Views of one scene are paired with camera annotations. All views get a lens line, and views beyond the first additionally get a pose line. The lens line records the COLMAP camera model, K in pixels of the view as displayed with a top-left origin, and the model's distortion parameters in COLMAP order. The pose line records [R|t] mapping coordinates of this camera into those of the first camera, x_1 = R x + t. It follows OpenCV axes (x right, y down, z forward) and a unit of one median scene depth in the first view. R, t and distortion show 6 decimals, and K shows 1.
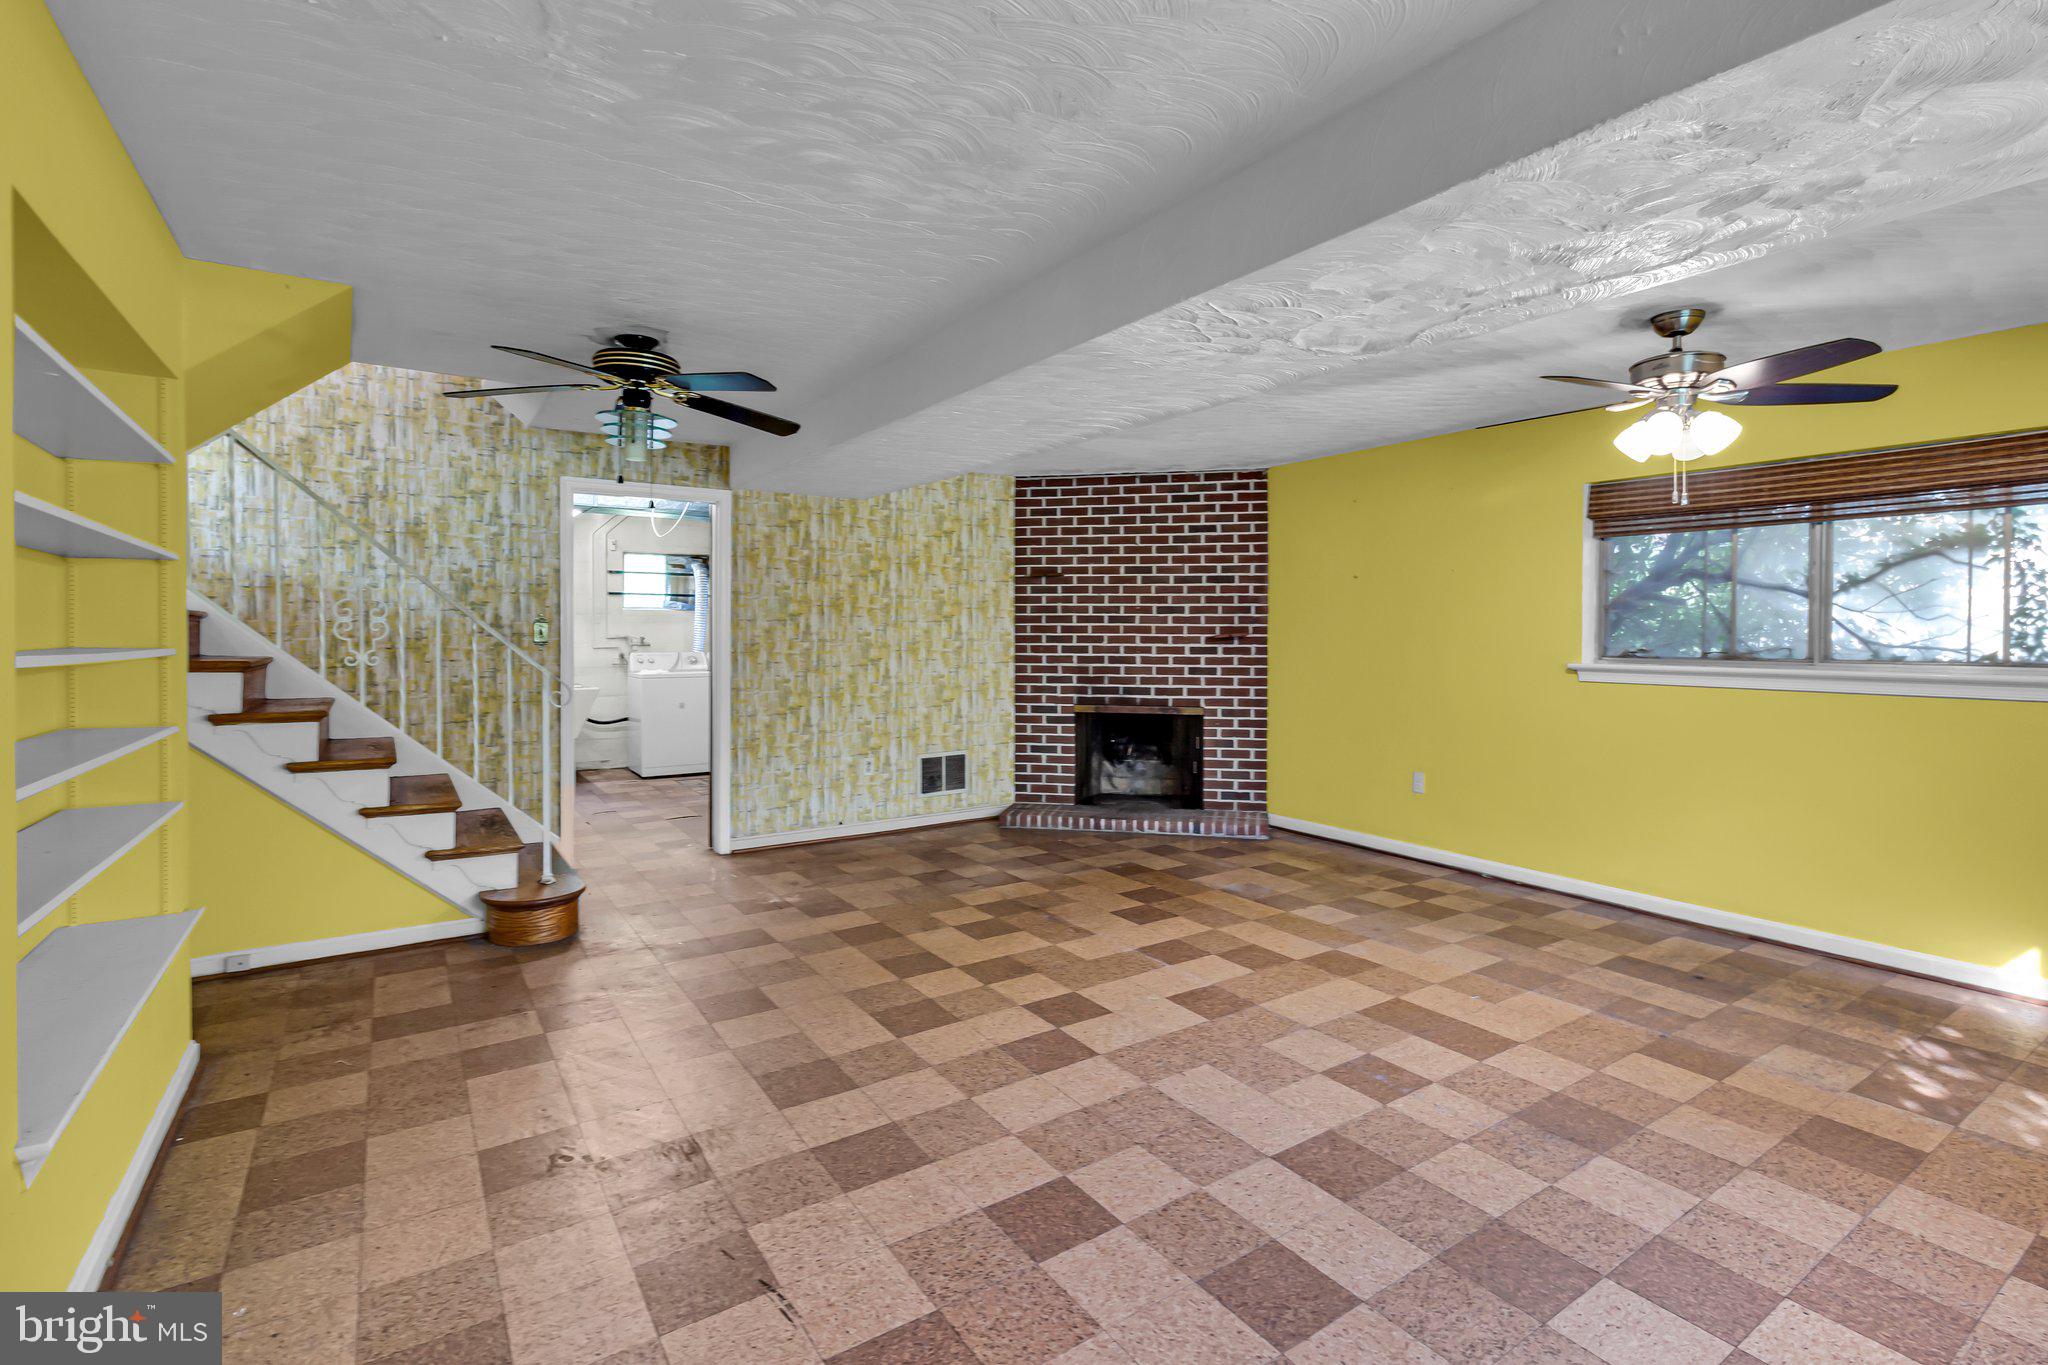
lens RADIAL K [[962.9, 0, 1037.6], [0, 962.9, 642.2], [0, 0, 1]] dist [-0.001411, 0.002378]
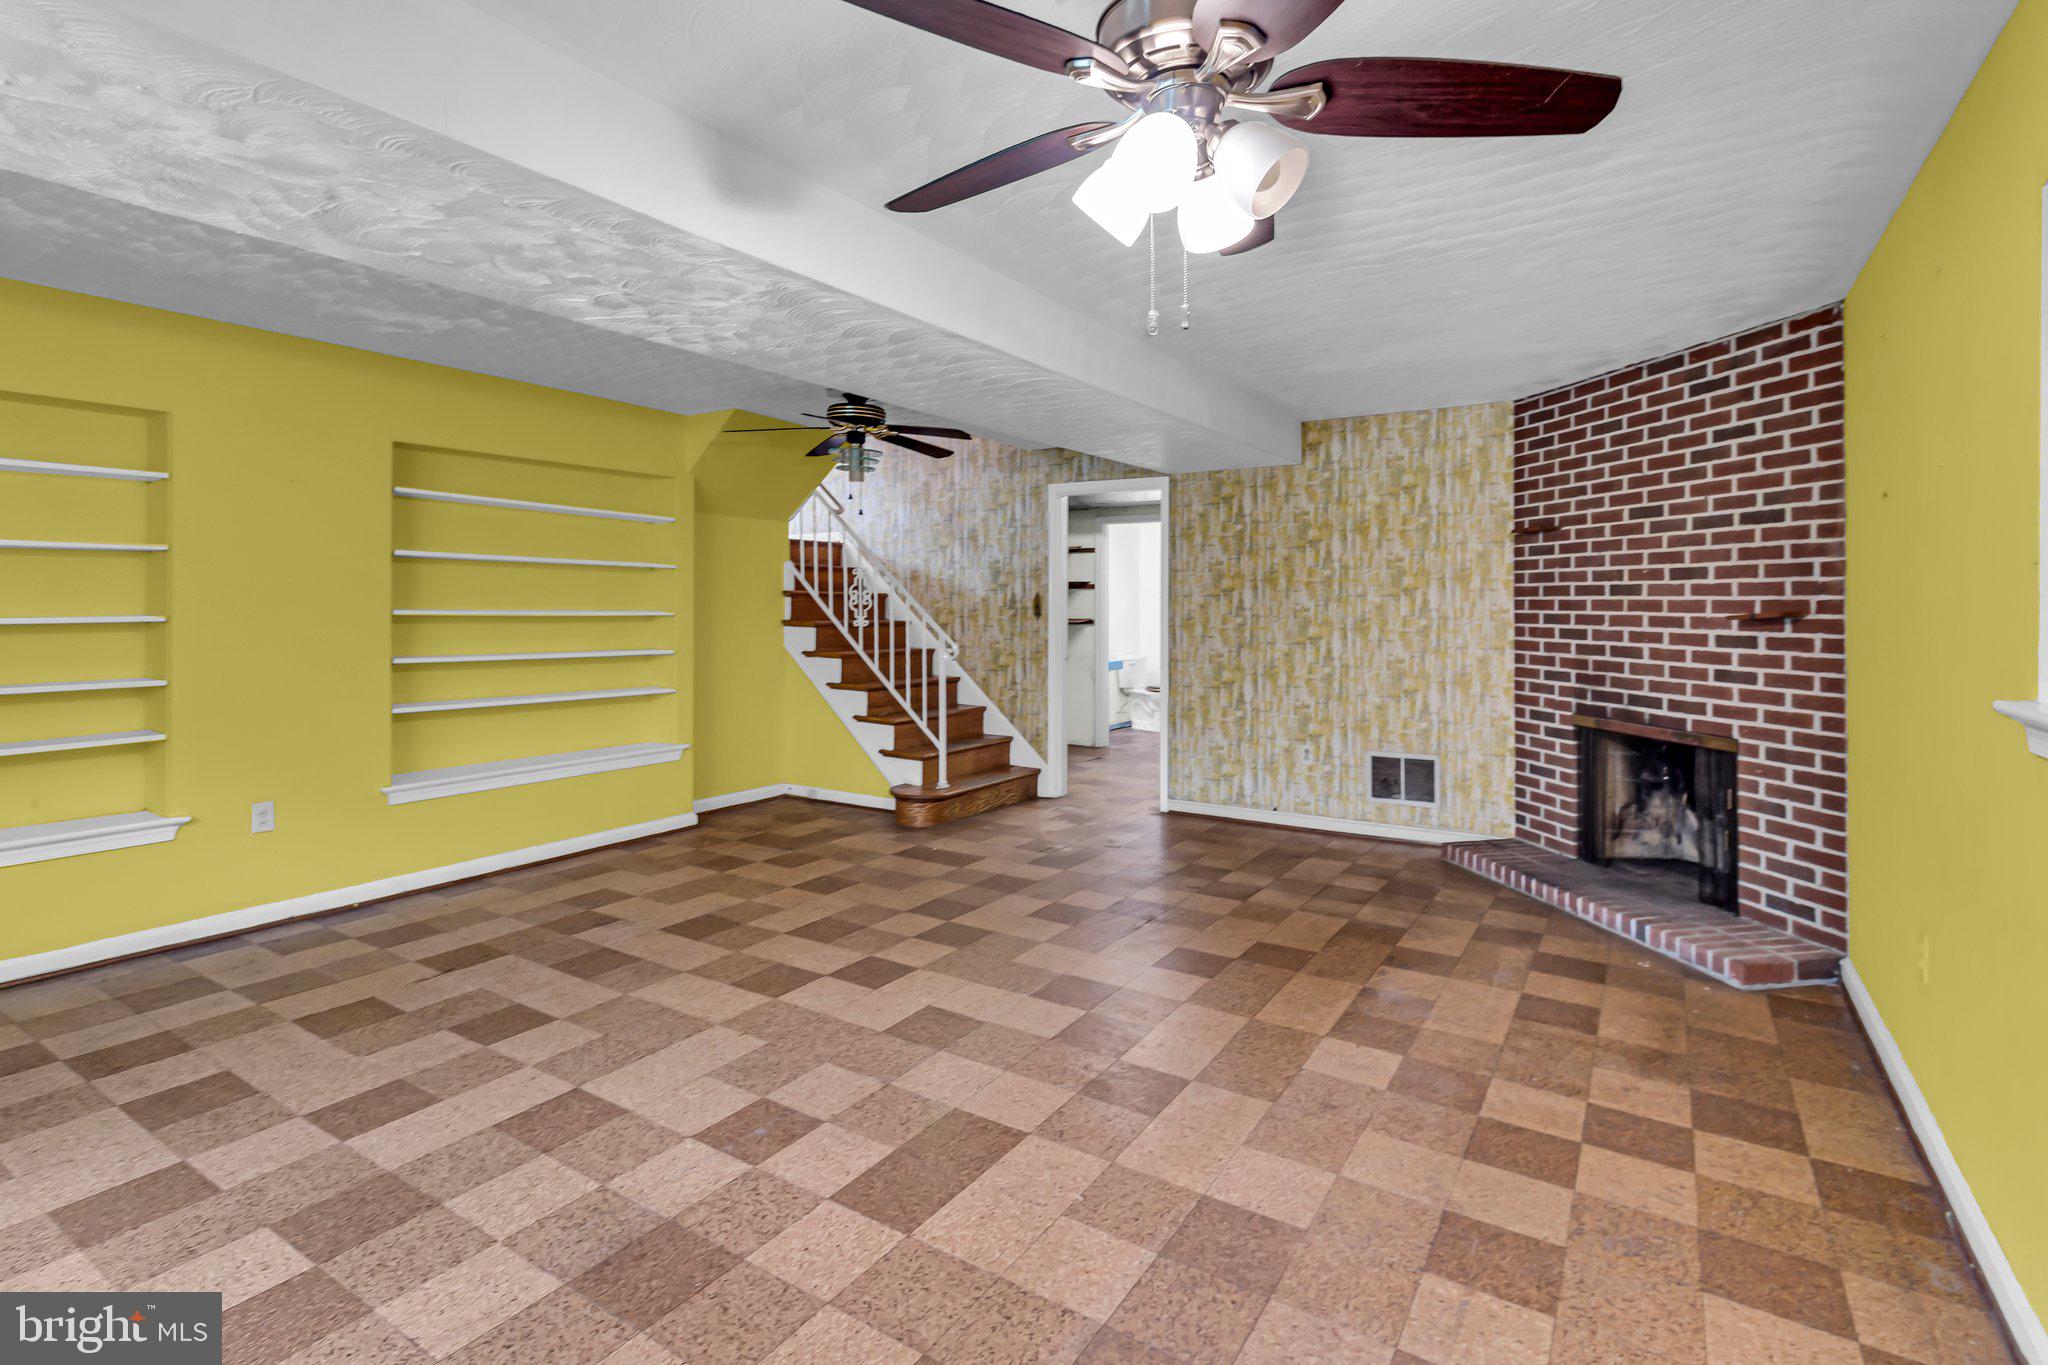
lens RADIAL K [[962.9, 0, 1046.9], [0, 962.9, 603.9], [0, 0, 1]] dist [-0.001411, 0.002378]
pose [[0.401899, 0.000085, -0.915684, 0.545592], [-0.013617, 0.999890, -0.005883, -0.005086], [0.915583, 0.014833, 0.401856, 0.390686]]
